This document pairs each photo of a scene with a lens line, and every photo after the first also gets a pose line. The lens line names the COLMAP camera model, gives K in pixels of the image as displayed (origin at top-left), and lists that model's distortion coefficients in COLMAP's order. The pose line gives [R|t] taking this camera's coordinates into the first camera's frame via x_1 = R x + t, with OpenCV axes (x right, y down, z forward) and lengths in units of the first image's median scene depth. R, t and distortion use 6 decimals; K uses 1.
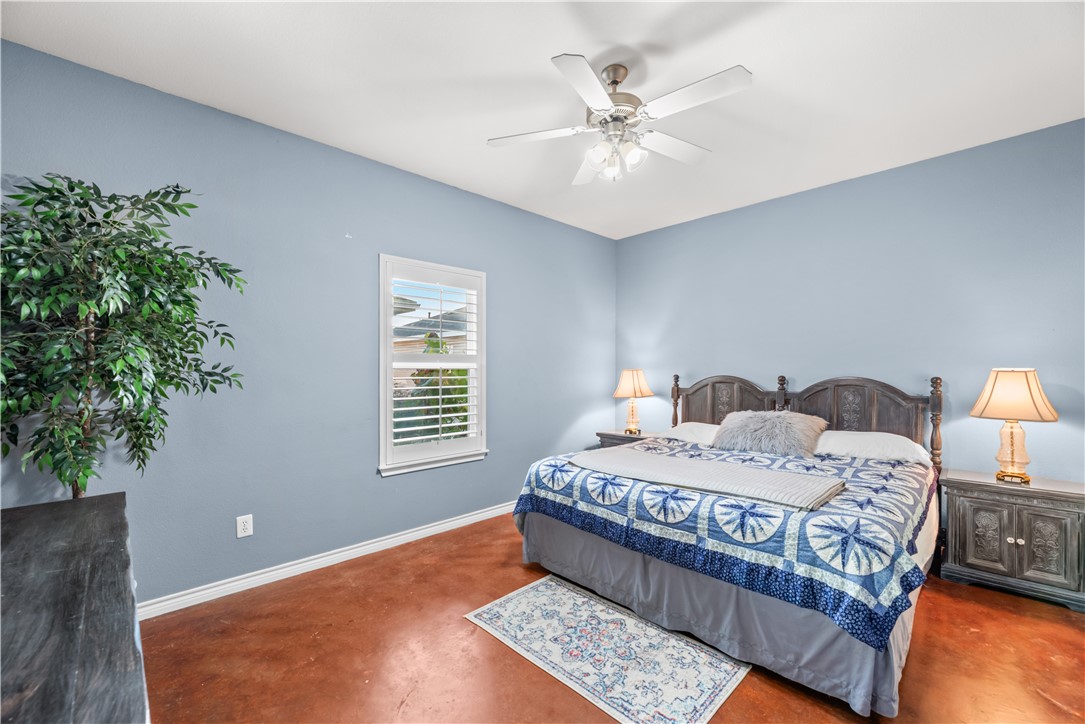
lens RADIAL K [[444.7, 0, 554.5], [0, 444.7, 376.0], [0, 0, 1]] dist [0.000037, -0.000320]
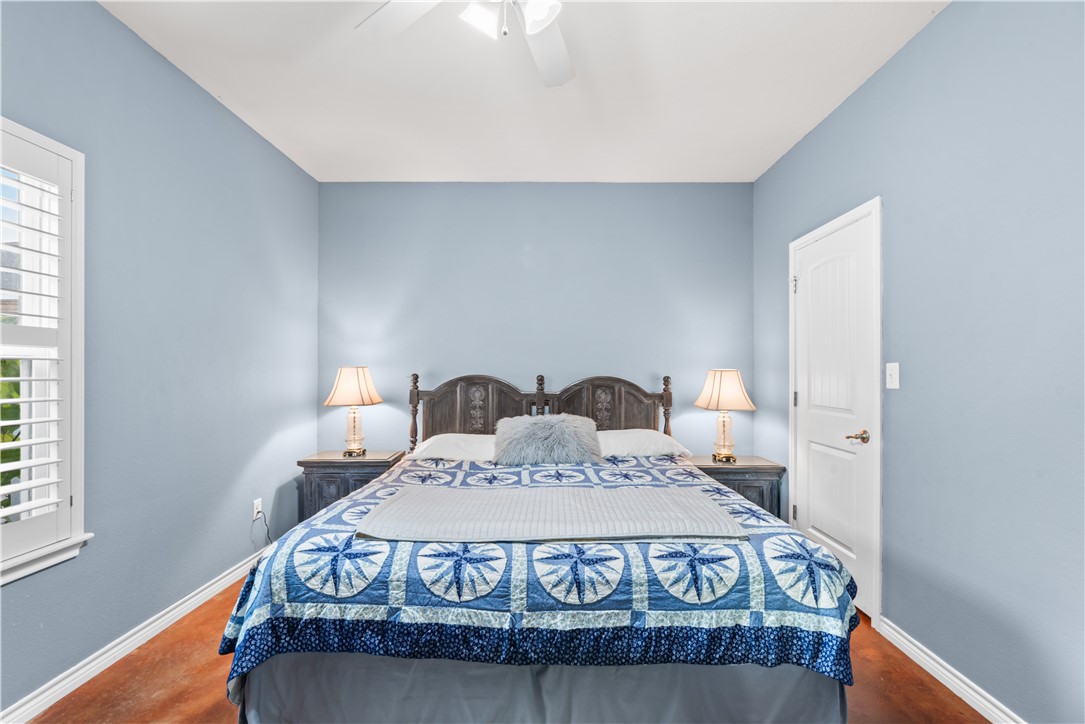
lens RADIAL K [[453.7, 0, 544.6], [0, 453.7, 365.0], [0, 0, 1]] dist [-0.003205, 0.000009]
pose [[0.714375, 0.012366, 0.699654, -0.236178], [0.001748, 0.999809, -0.019456, -0.004904], [-0.699761, 0.015122, 0.714217, 0.526395]]
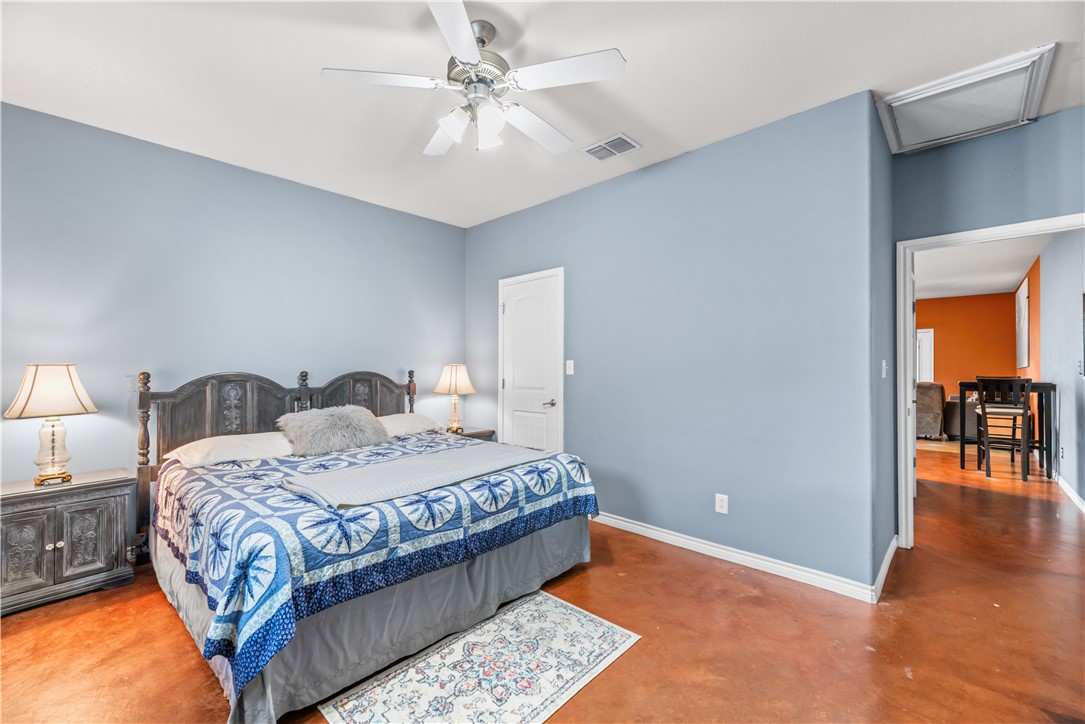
lens RADIAL K [[444.9, 0, 527.1], [0, 444.9, 362.1], [0, 0, 1]] dist [0.002059, 0.000042]
pose [[-0.014662, 0.008379, 0.999857, -0.745640], [0.014332, 0.999864, -0.008169, -0.008663], [-0.999790, 0.014210, -0.014780, 0.880296]]
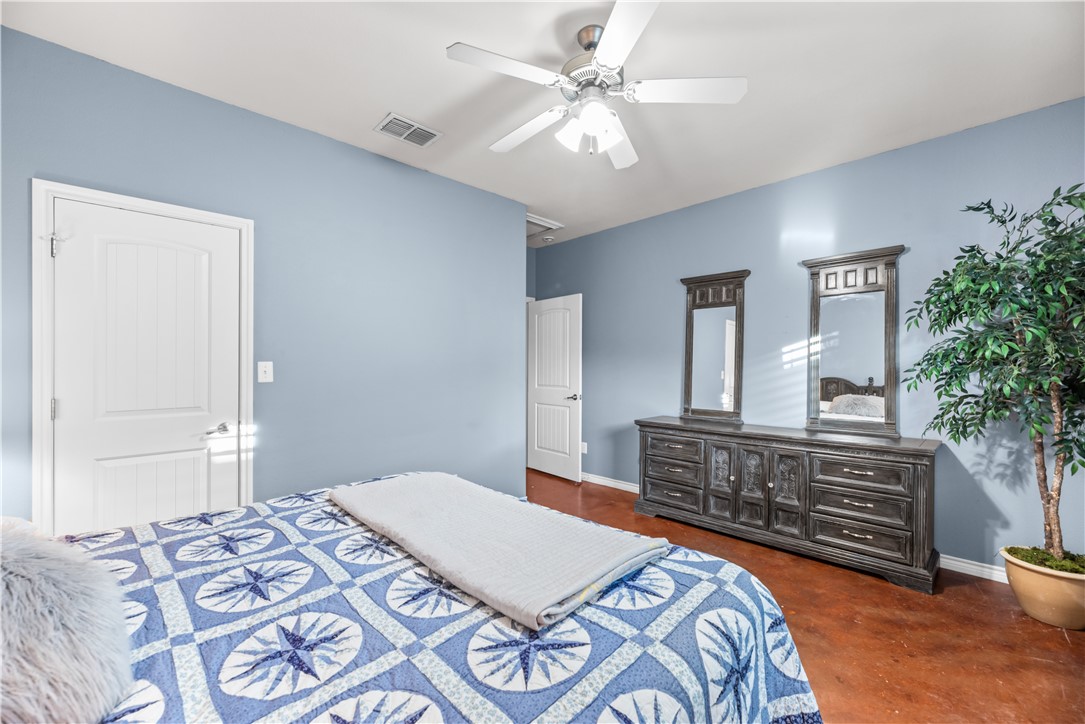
lens RADIAL K [[439.2, 0, 542.5], [0, 439.2, 362.0], [0, 0, 1]] dist [0.003437, 0.000106]
pose [[-0.999625, 0.009280, 0.025772, 0.191781], [0.009480, 0.999926, 0.007626, -0.026256], [-0.025700, 0.007868, -0.999639, 1.817091]]
